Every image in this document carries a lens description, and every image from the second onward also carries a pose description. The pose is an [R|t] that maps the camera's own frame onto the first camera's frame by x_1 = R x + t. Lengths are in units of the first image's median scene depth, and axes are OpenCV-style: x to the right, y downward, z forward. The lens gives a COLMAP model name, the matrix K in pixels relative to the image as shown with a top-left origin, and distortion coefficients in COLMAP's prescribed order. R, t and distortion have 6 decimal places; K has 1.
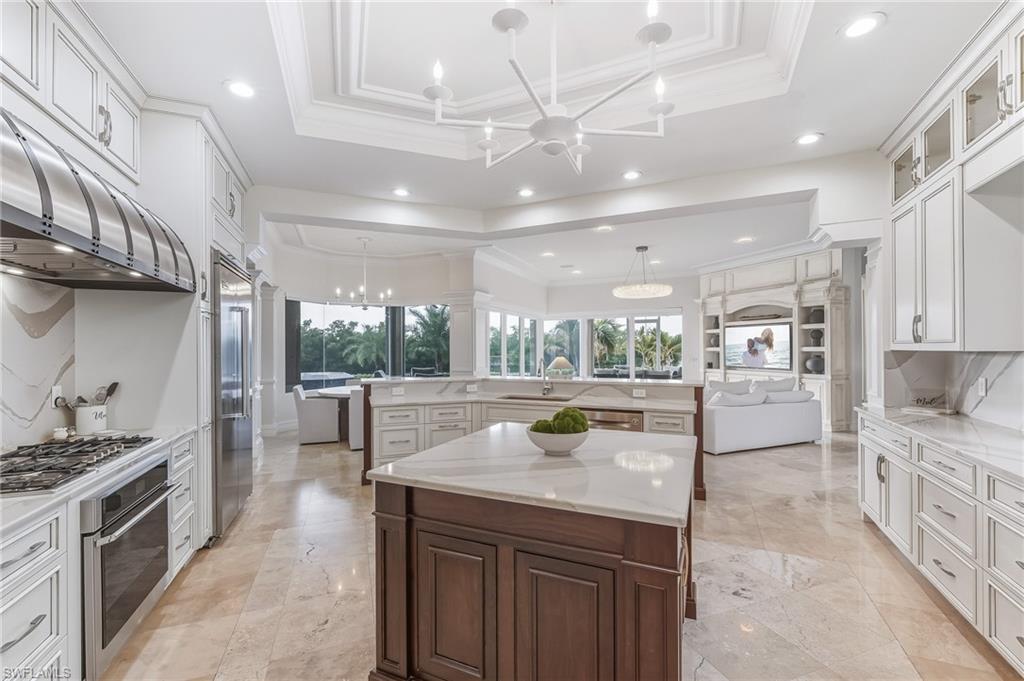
lens RADIAL K [[439.4, 0, 509.3], [0, 439.4, 345.7], [0, 0, 1]] dist [0.001449, -0.000228]
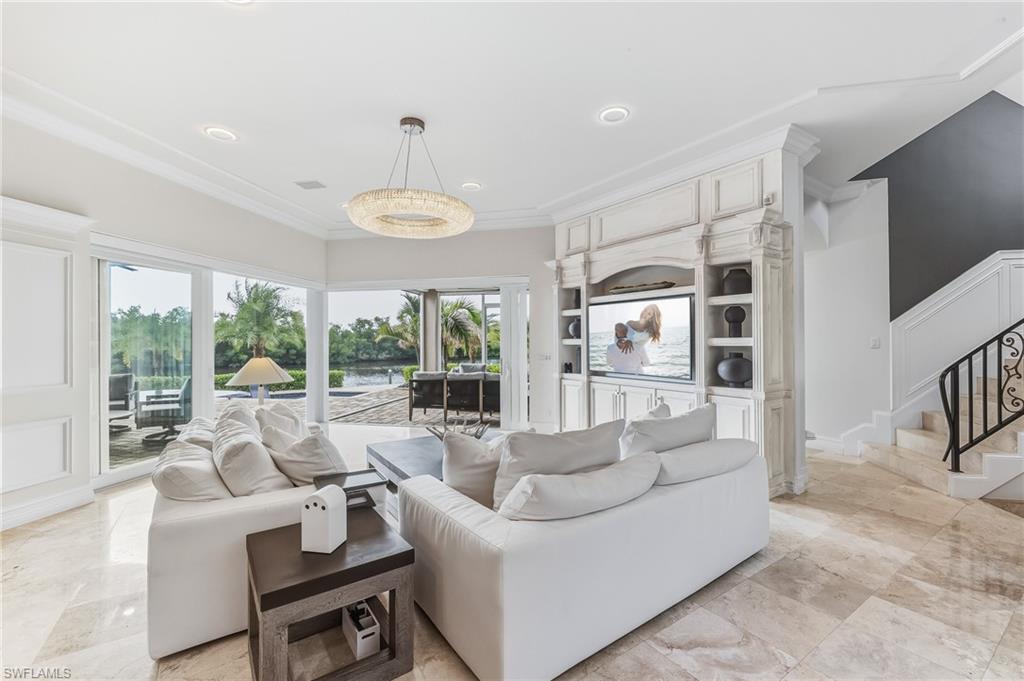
lens RADIAL K [[439.4, 0, 513.3], [0, 439.4, 337.9], [0, 0, 1]] dist [0.001449, -0.000228]
pose [[0.971410, 0.003919, 0.237375, 0.278173], [-0.003477, 0.999991, -0.002279, 0.004836], [-0.237382, 0.001388, 0.971415, 0.493566]]
